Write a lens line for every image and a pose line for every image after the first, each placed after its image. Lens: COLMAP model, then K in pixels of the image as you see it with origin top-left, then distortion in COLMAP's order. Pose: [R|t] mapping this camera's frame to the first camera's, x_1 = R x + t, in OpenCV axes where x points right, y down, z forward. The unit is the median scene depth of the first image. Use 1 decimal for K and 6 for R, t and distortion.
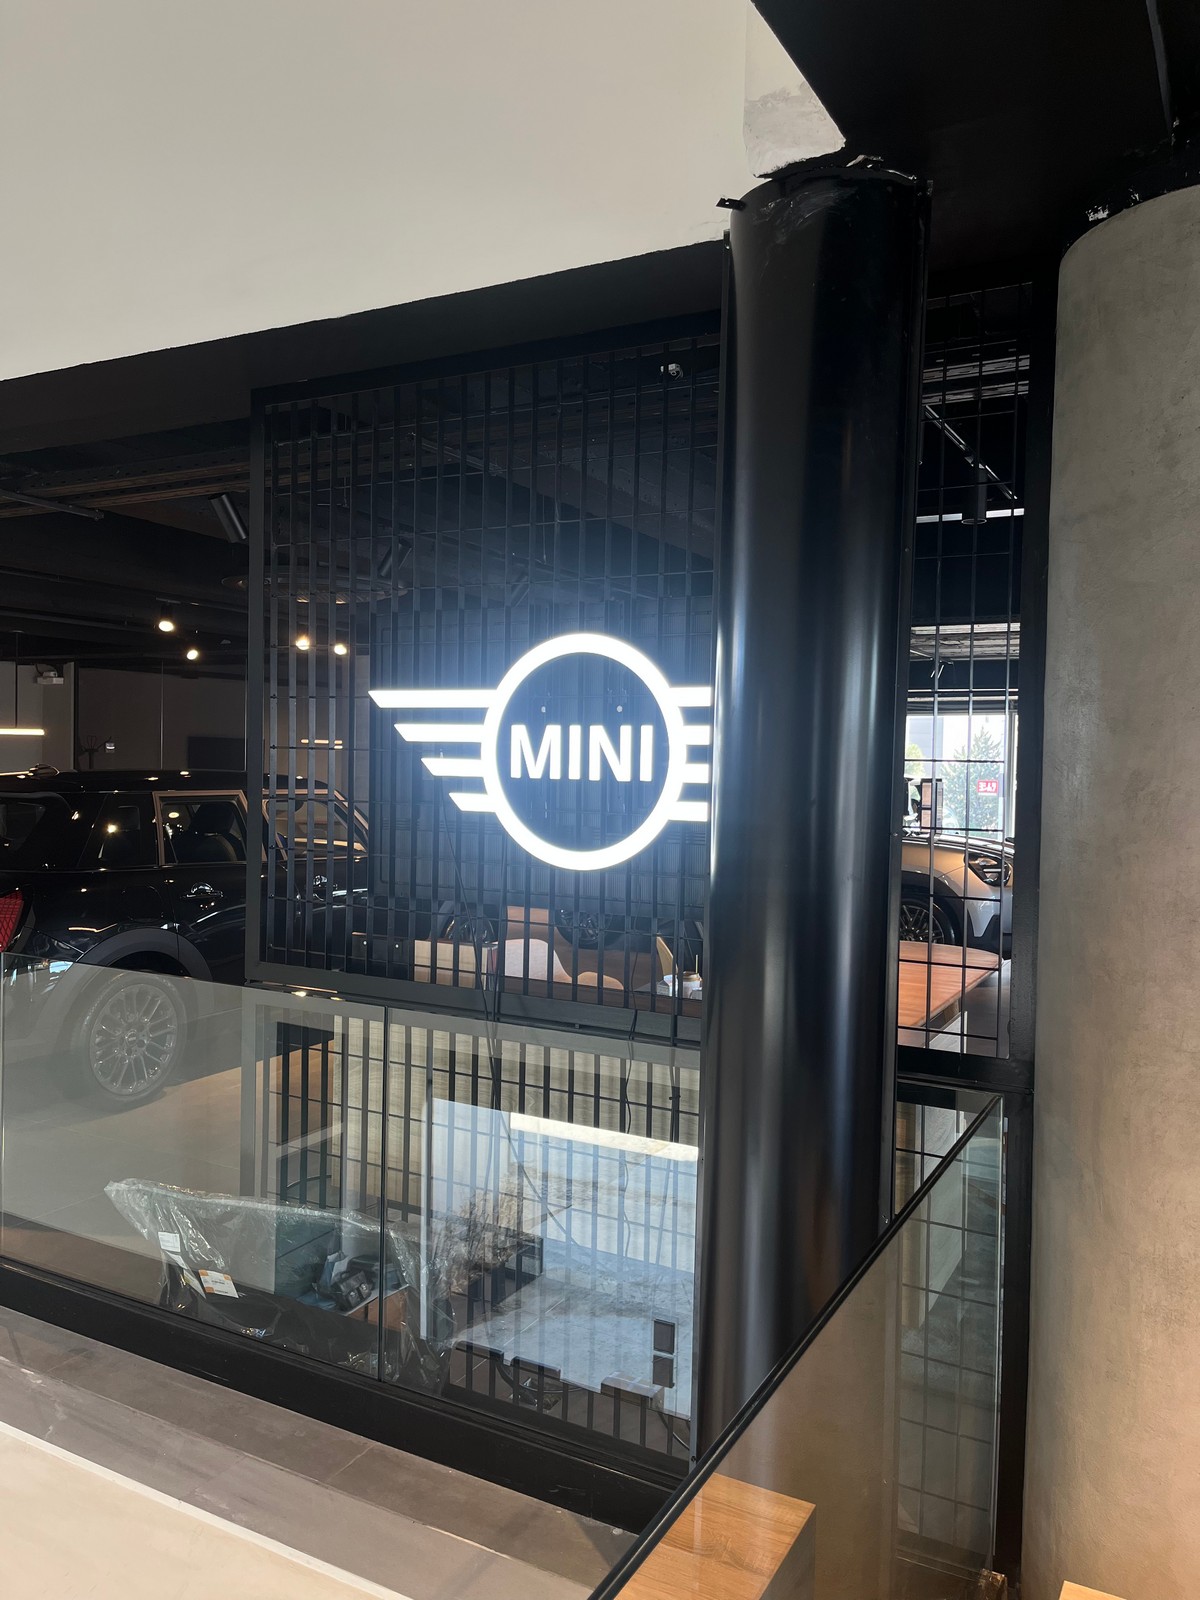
lens RADIAL K [[1214.5, 0, 600.0], [0, 1214.5, 800.0], [0, 0, 1]] dist [0.002479, 0.000900]
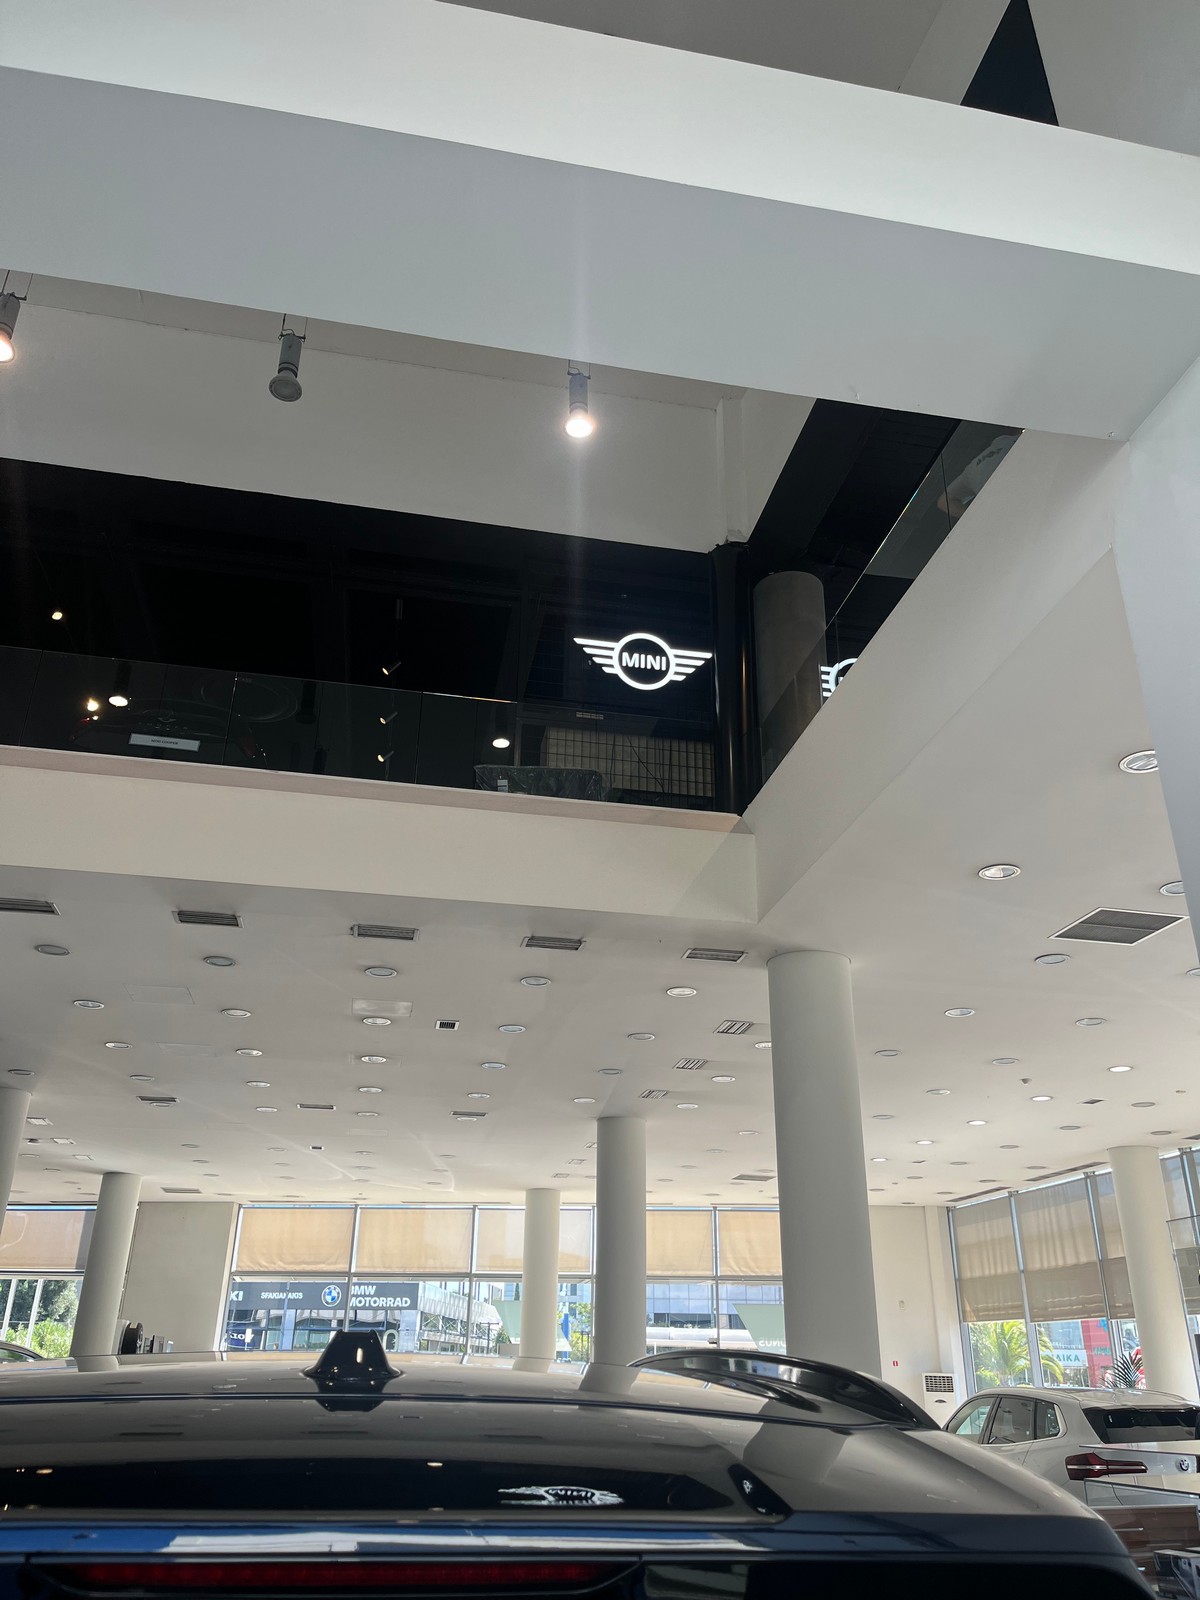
lens RADIAL K [[1214.5, 0, 600.0], [0, 1214.5, 800.0], [0, 0, 1]] dist [0.002479, 0.000900]
pose [[0.773797, 0.255923, 0.579432, -2.135326], [0.023570, 0.902481, -0.430083, 1.910729], [-0.632995, 0.346455, 0.692305, -1.310832]]
